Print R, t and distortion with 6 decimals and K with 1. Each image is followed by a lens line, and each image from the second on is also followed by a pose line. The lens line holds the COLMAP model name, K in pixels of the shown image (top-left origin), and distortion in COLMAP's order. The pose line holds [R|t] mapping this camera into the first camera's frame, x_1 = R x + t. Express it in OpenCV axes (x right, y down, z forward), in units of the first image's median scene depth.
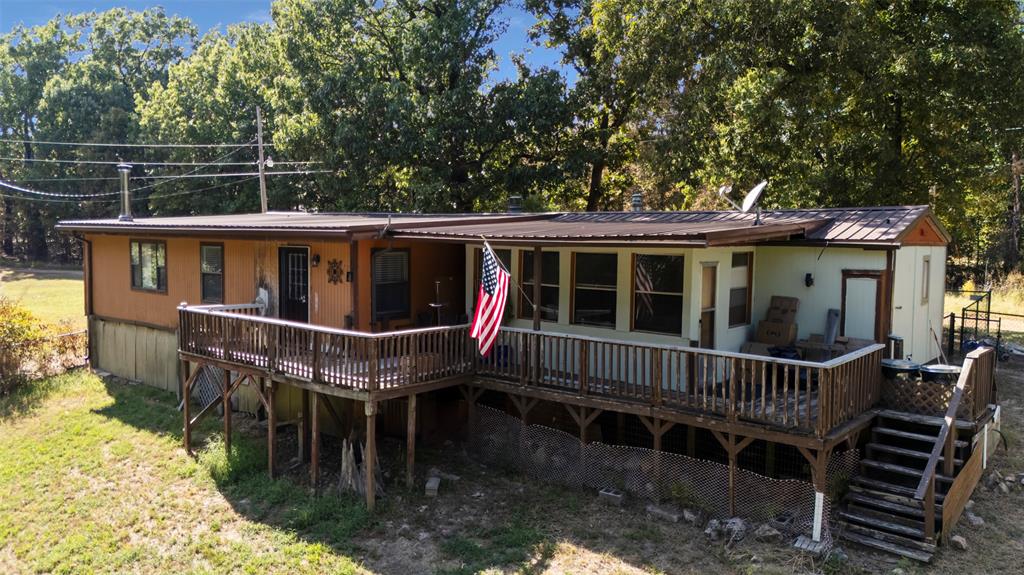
lens RADIAL K [[884.3, 0, 512.0], [0, 884.3, 287.5], [0, 0, 1]] dist [0.031404, -0.007874]
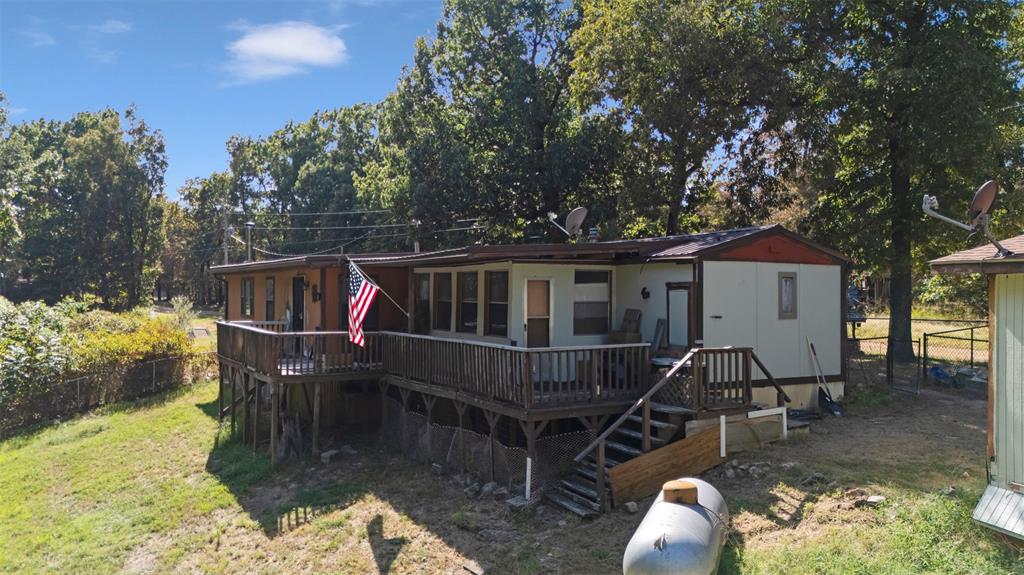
lens RADIAL K [[884.3, 0, 512.0], [0, 884.3, 287.5], [0, 0, 1]] dist [0.031404, -0.007874]
pose [[0.934218, -0.010713, -0.356543, 0.581428], [-0.016518, 0.997177, -0.073244, 0.069594], [0.356321, 0.074315, 0.931403, -0.102293]]
